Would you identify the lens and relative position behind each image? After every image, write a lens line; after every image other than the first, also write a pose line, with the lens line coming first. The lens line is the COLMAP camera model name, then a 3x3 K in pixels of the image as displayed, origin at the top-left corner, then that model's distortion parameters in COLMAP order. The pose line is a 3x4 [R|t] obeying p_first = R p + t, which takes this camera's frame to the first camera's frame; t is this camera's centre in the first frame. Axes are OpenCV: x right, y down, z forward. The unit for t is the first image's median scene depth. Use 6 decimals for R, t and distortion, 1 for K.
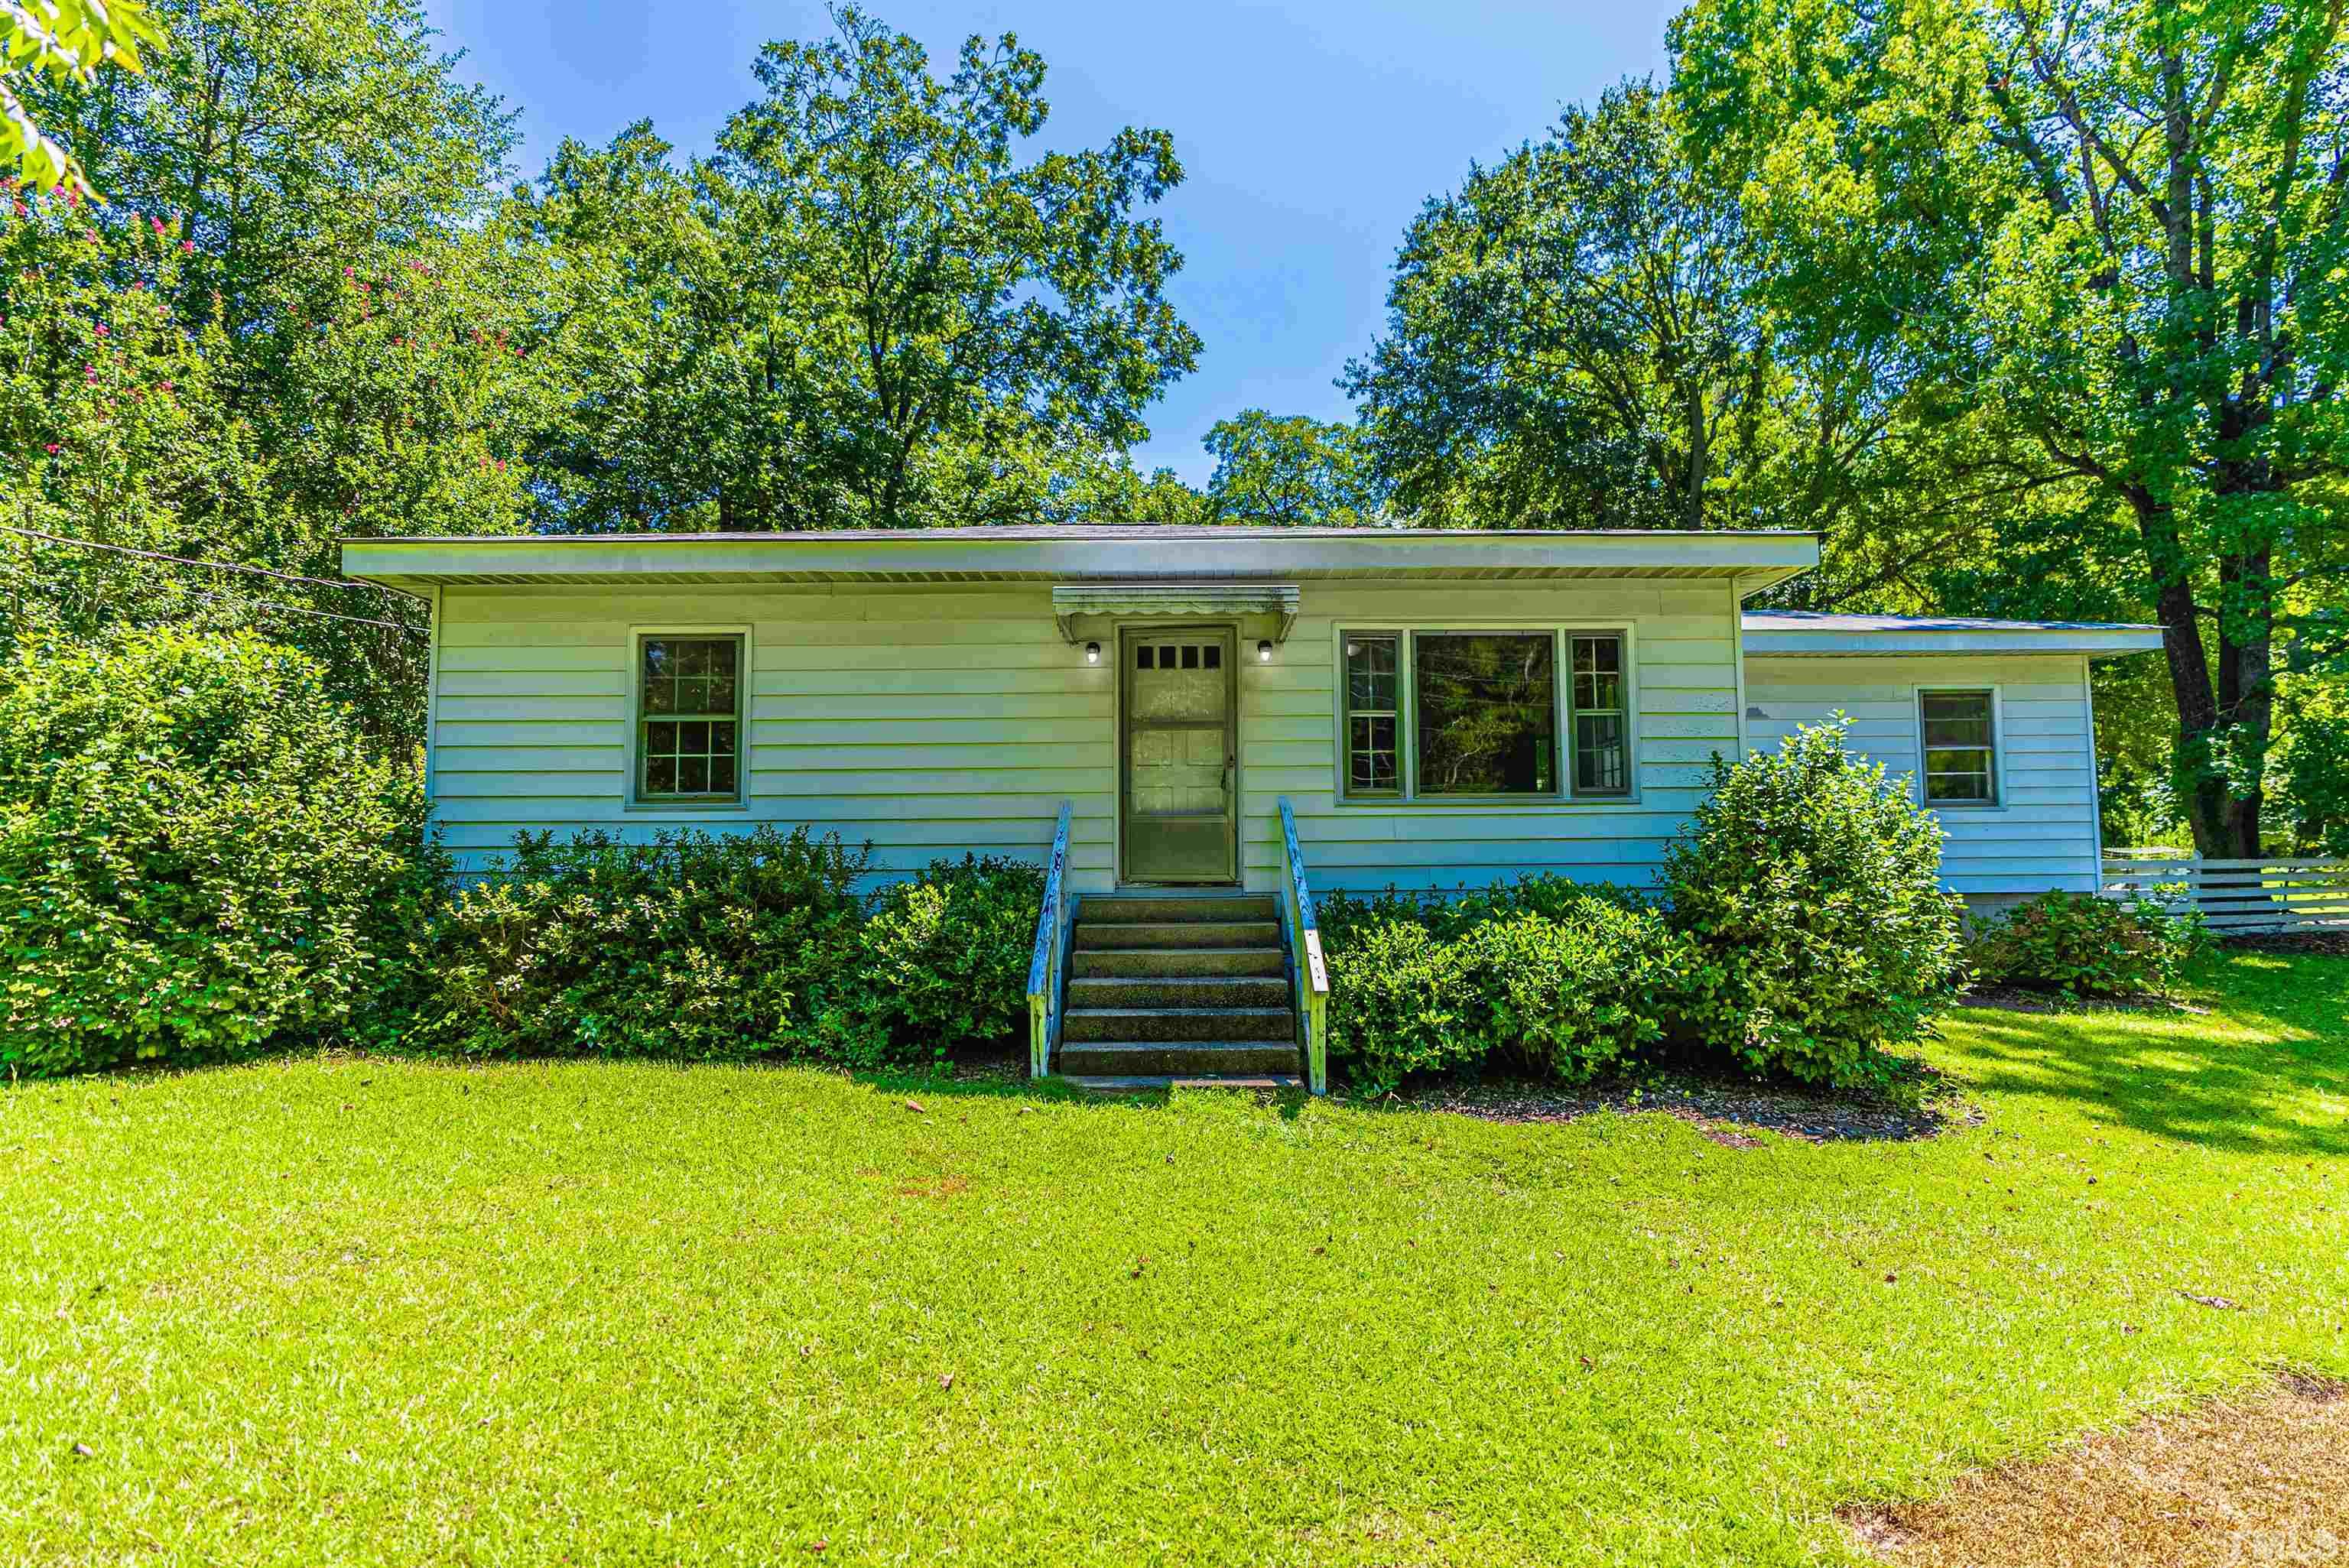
lens RADIAL K [[1060.3, 0, 1188.1], [0, 1060.3, 778.6], [0, 0, 1]] dist [-0.004263, -0.000443]
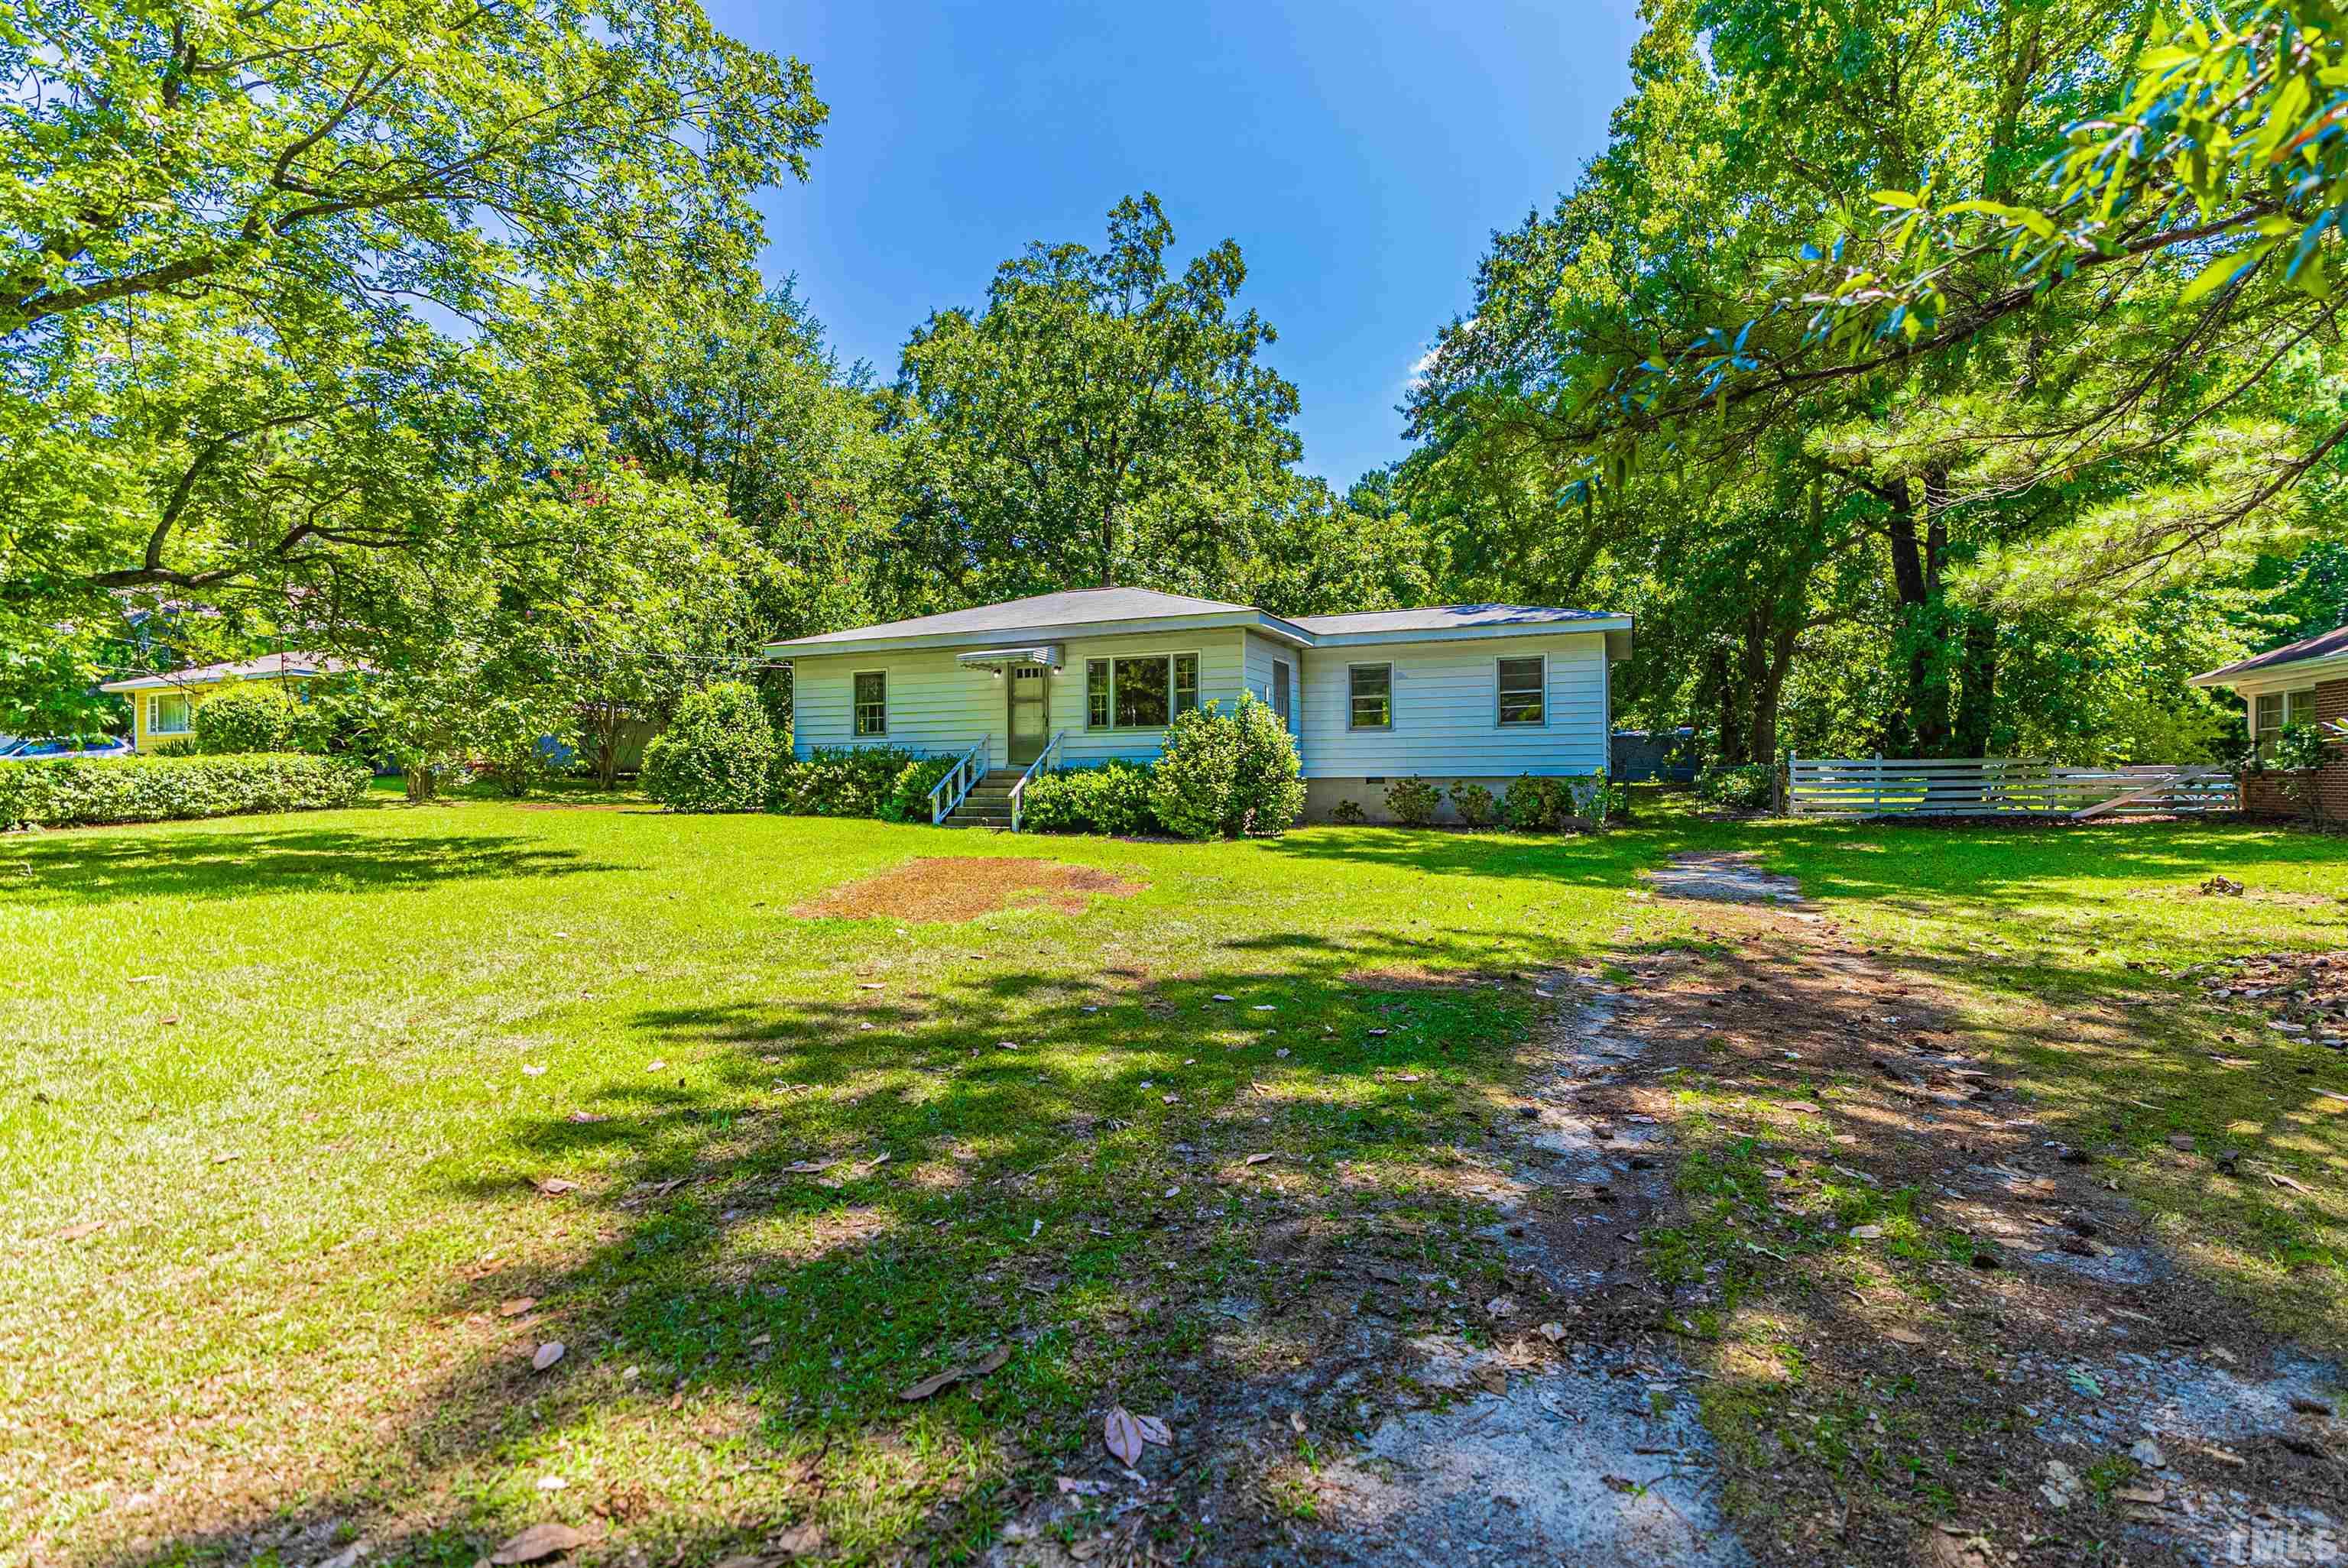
lens RADIAL K [[1059.9, 0, 1187.6], [0, 1059.9, 778.6], [0, 0, 1]] dist [-0.004263, -0.000443]
pose [[0.918135, 0.000829, -0.396266, 1.328145], [0.026987, 0.997545, 0.064615, -0.020154], [0.395347, -0.070019, 0.915859, -1.145544]]
